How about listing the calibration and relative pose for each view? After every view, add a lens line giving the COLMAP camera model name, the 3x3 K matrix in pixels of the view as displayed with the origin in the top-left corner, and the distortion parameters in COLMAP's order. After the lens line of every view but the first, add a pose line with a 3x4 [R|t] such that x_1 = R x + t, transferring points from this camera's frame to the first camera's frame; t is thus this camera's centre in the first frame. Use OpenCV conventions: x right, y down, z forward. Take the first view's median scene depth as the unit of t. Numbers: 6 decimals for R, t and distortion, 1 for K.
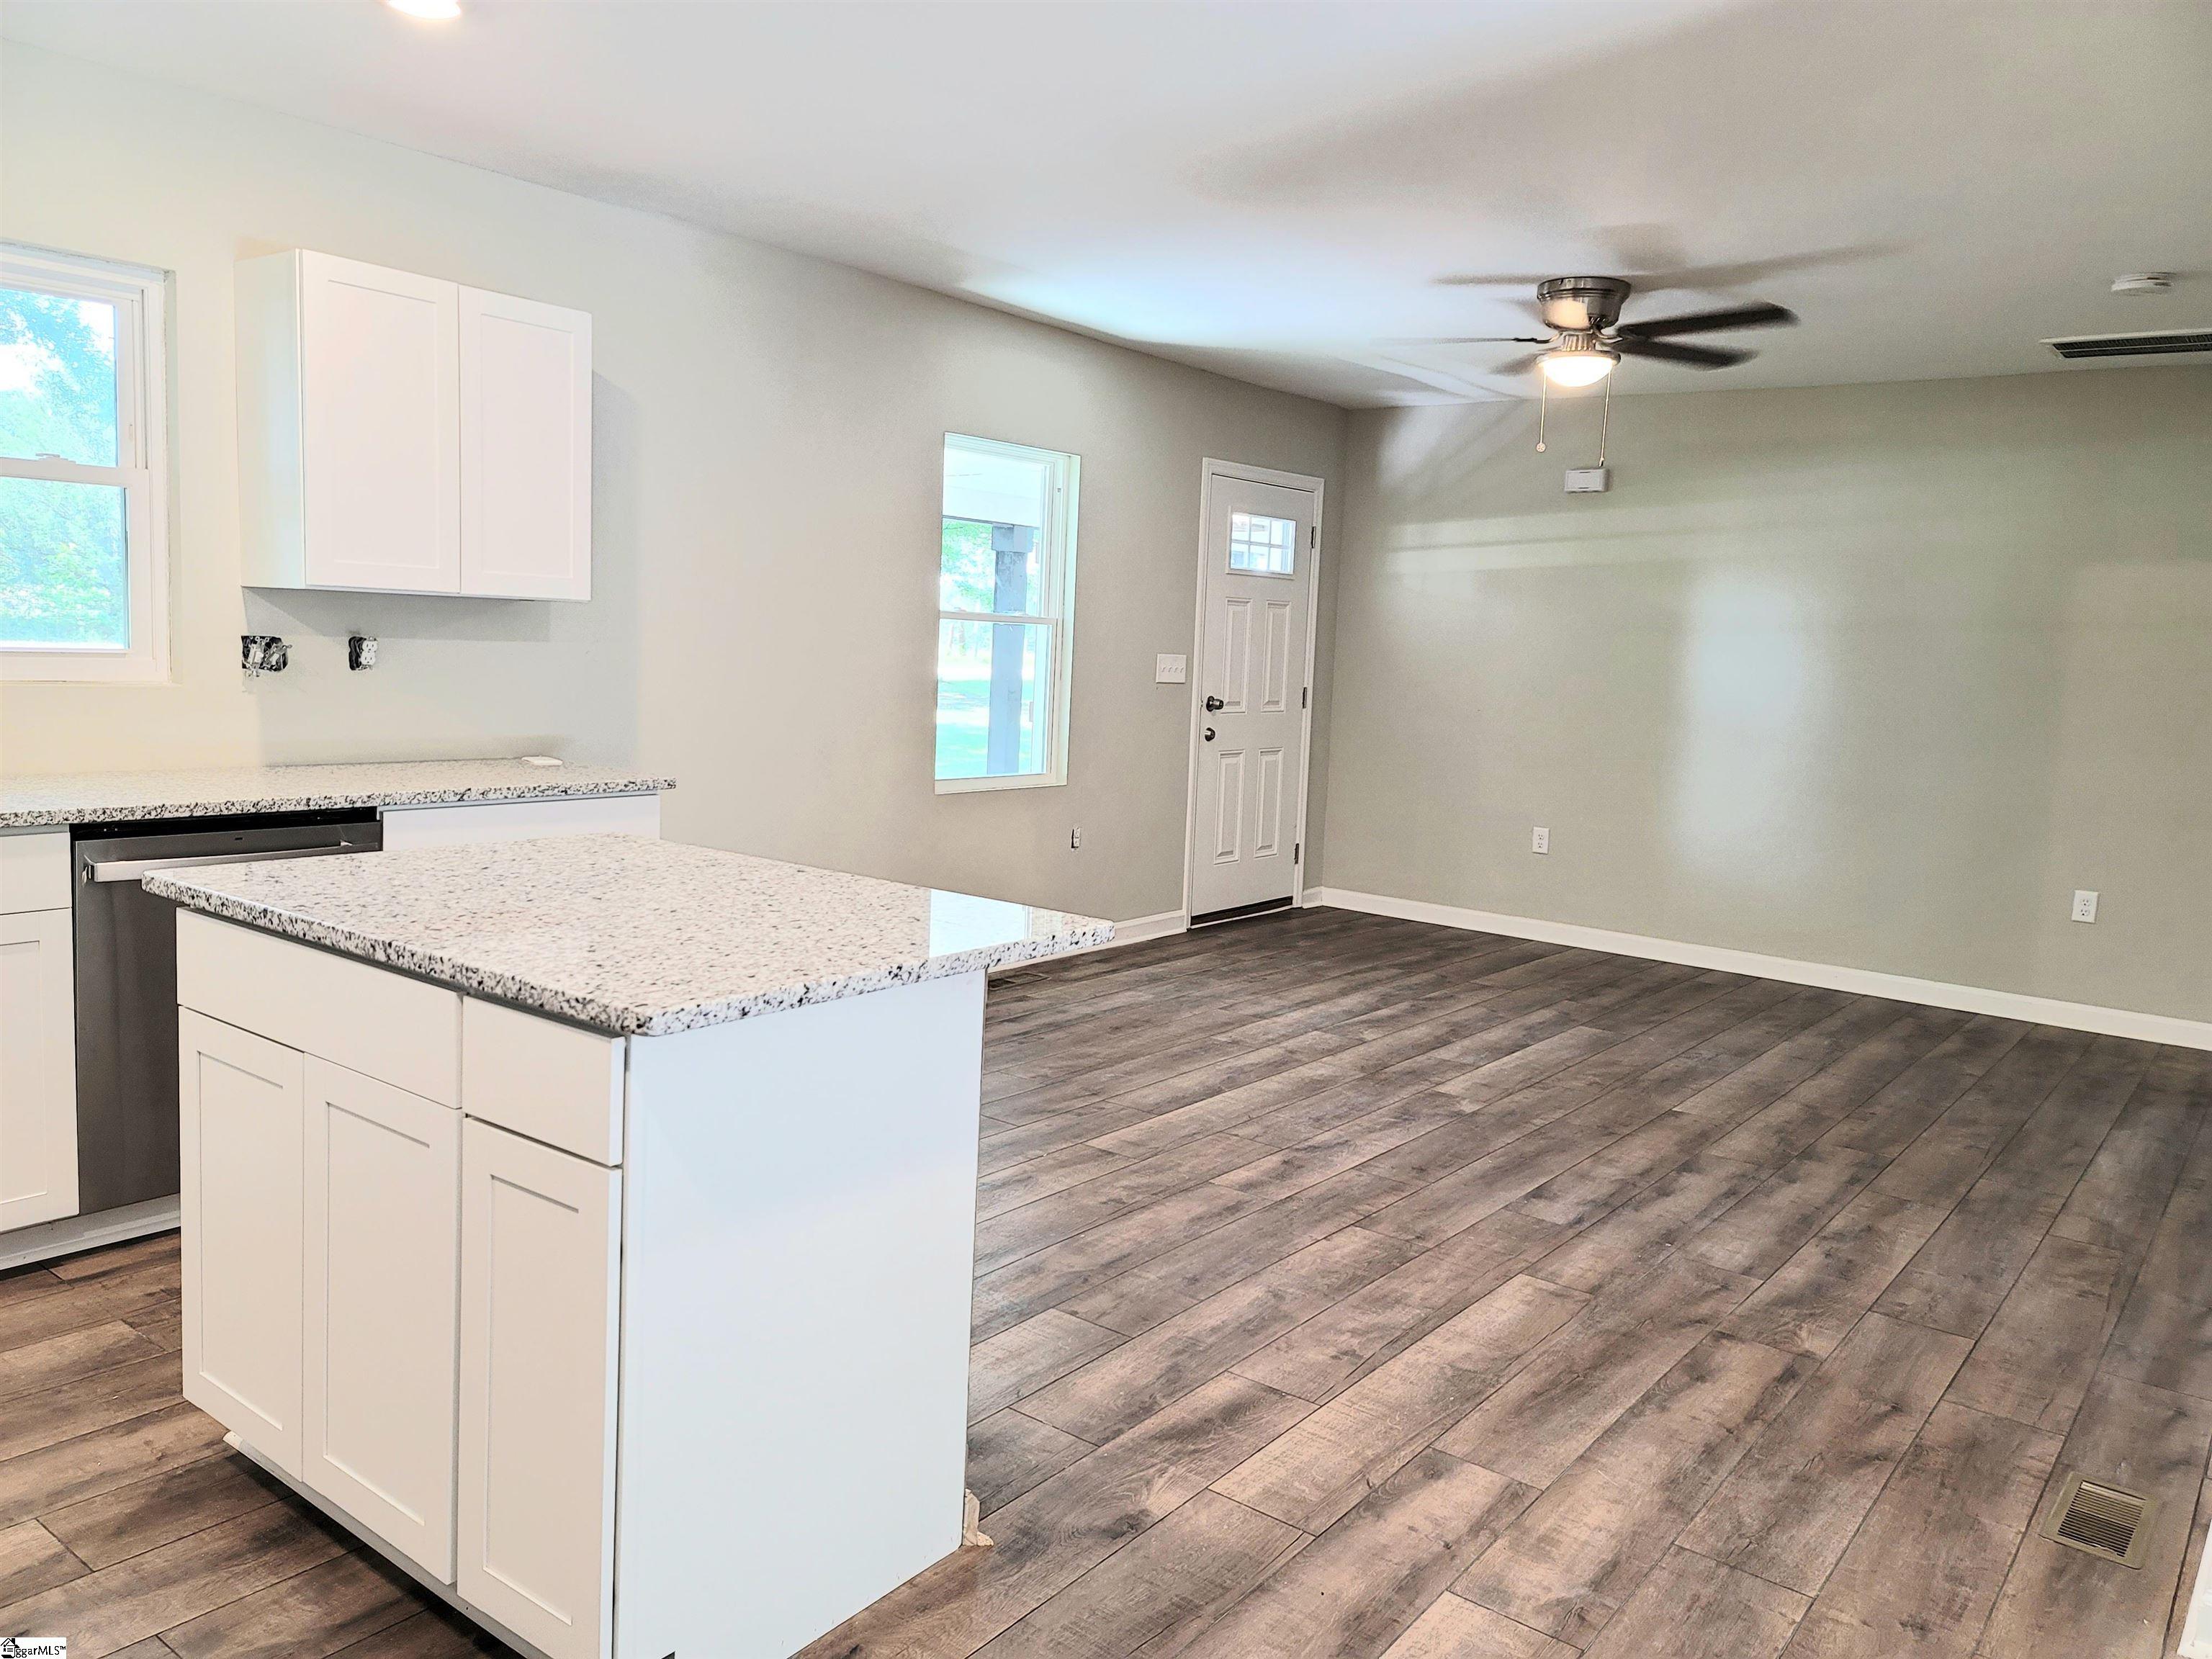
lens RADIAL K [[1619.4, 0, 1097.3], [0, 1619.4, 803.3], [0, 0, 1]] dist [0.054228, -0.041816]
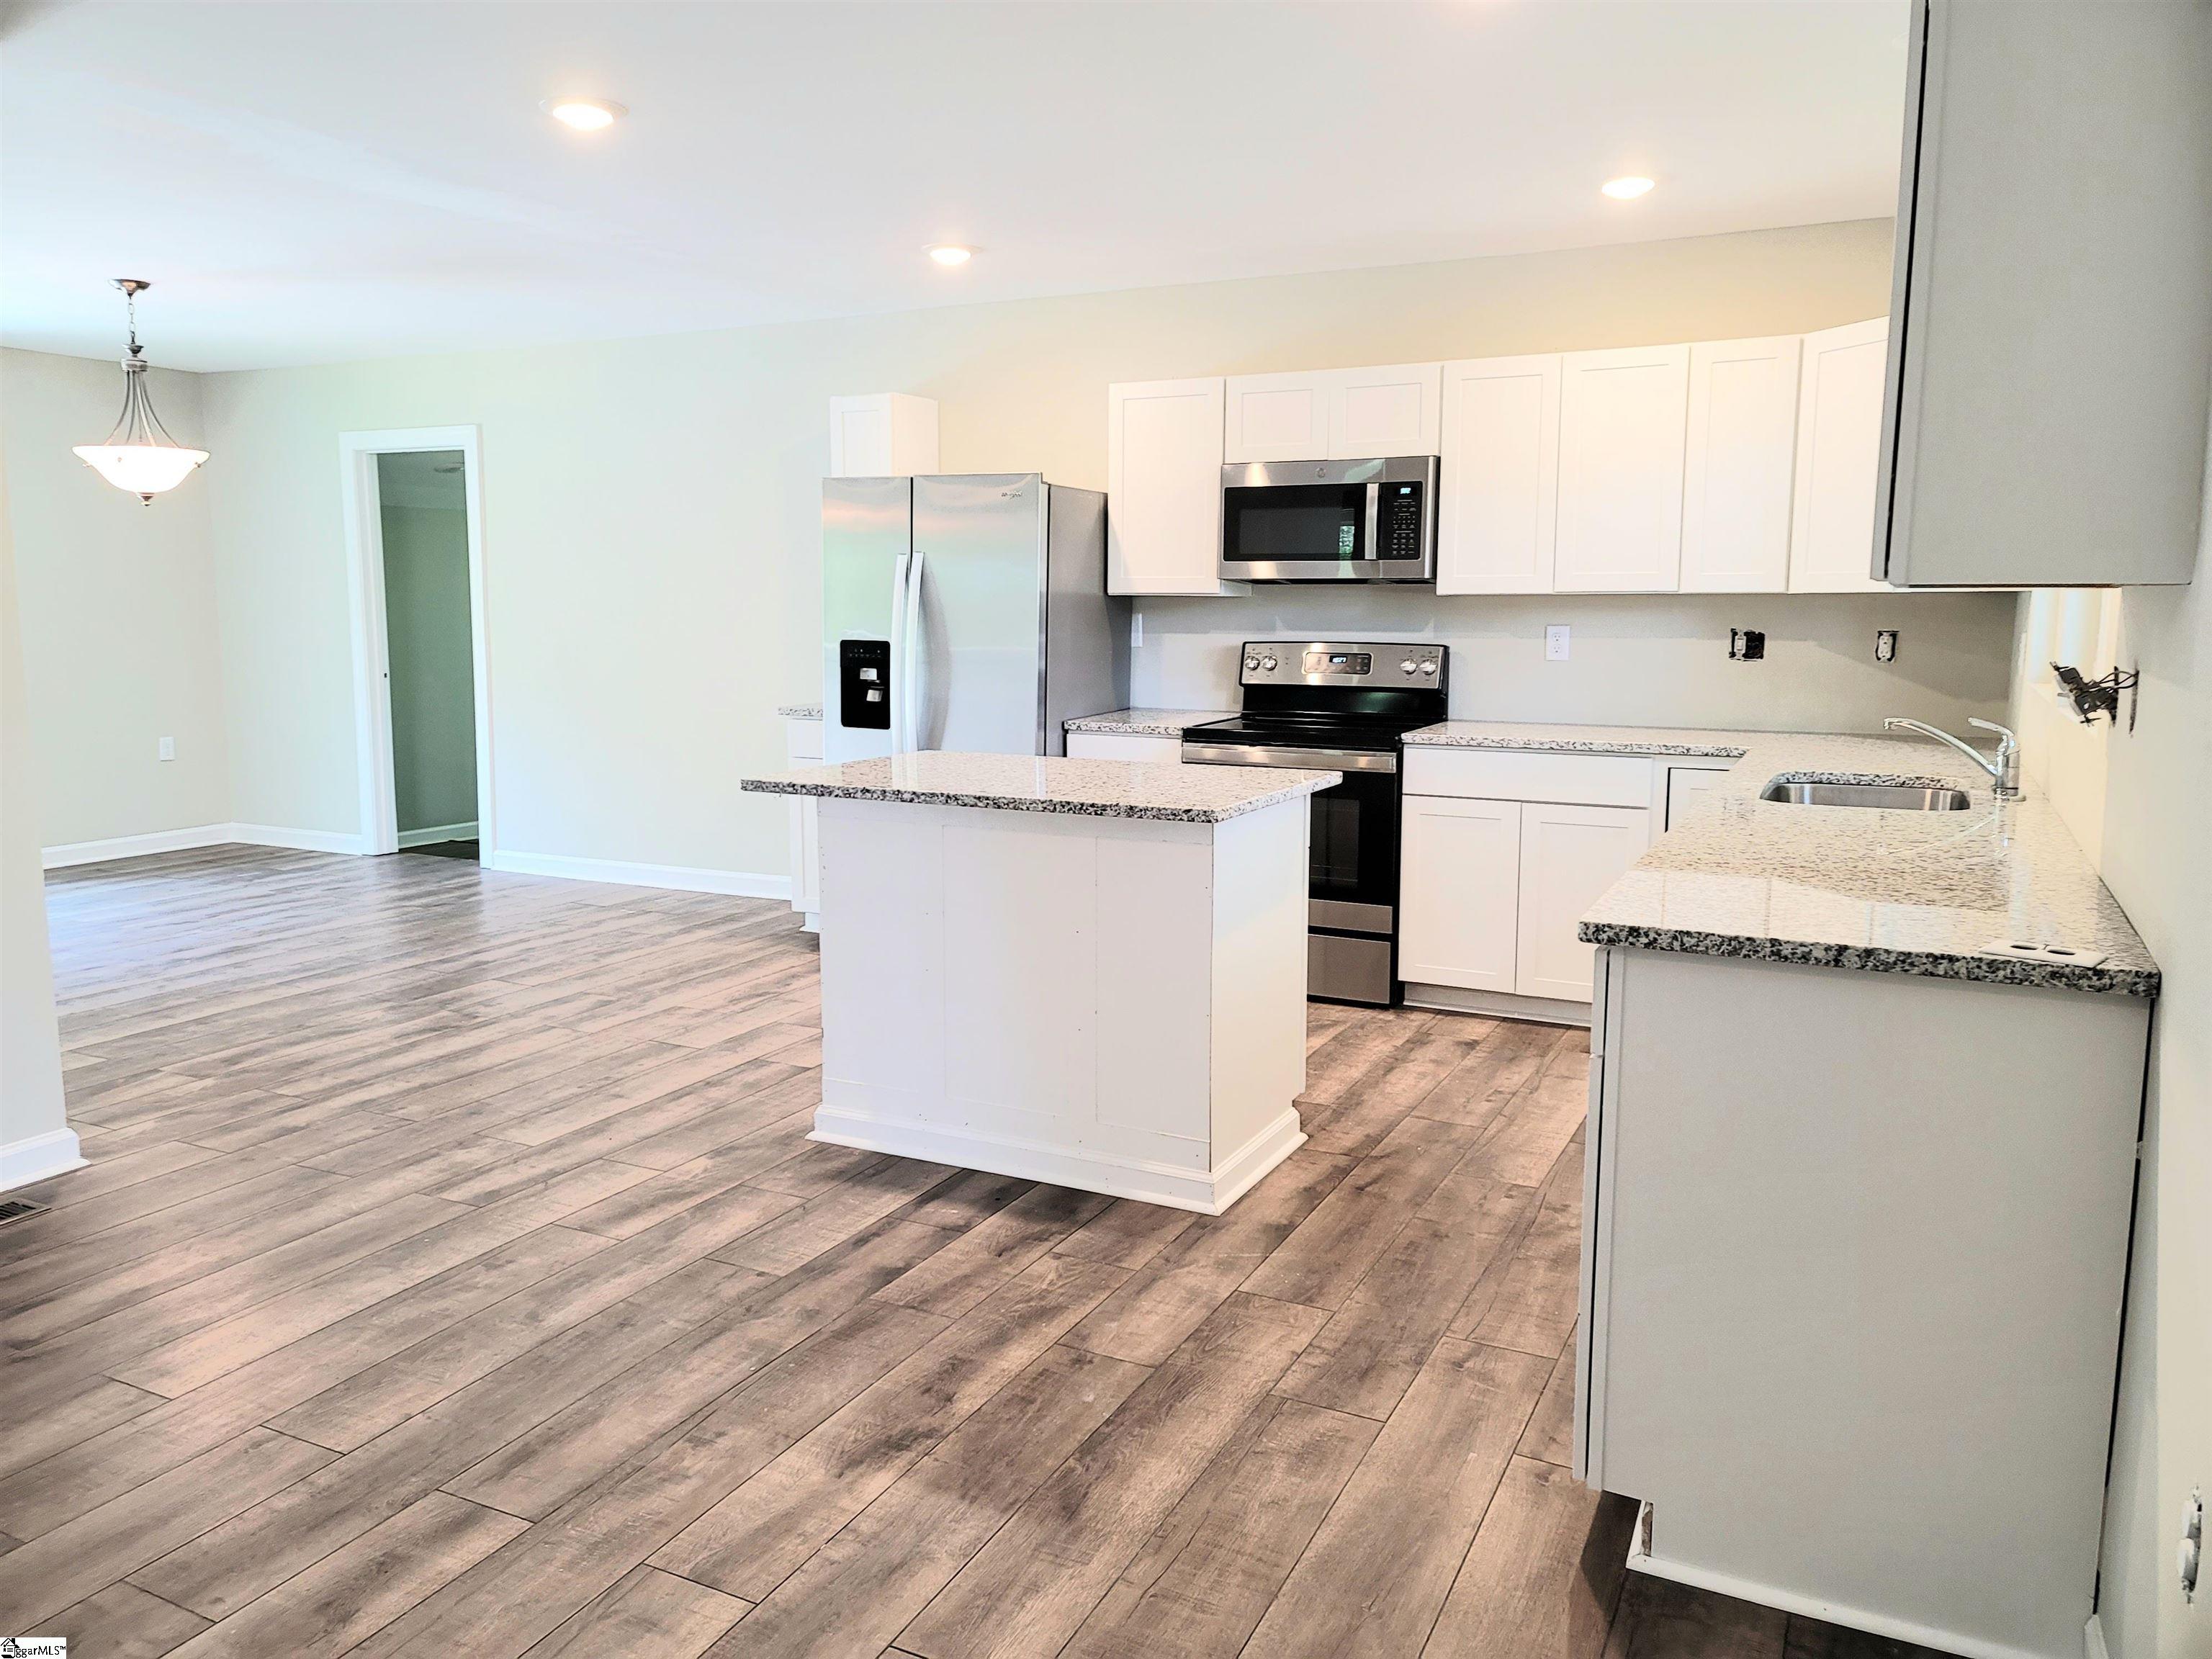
lens RADIAL K [[1612.6, 0, 1062.8], [0, 1612.6, 796.9], [0, 0, 1]] dist [0.053905, -0.000966]
pose [[-0.982226, -0.023566, -0.186215, -0.003348], [-0.064244, 0.974376, 0.215557, -0.170782], [0.176364, 0.223689, -0.958571, 1.624253]]
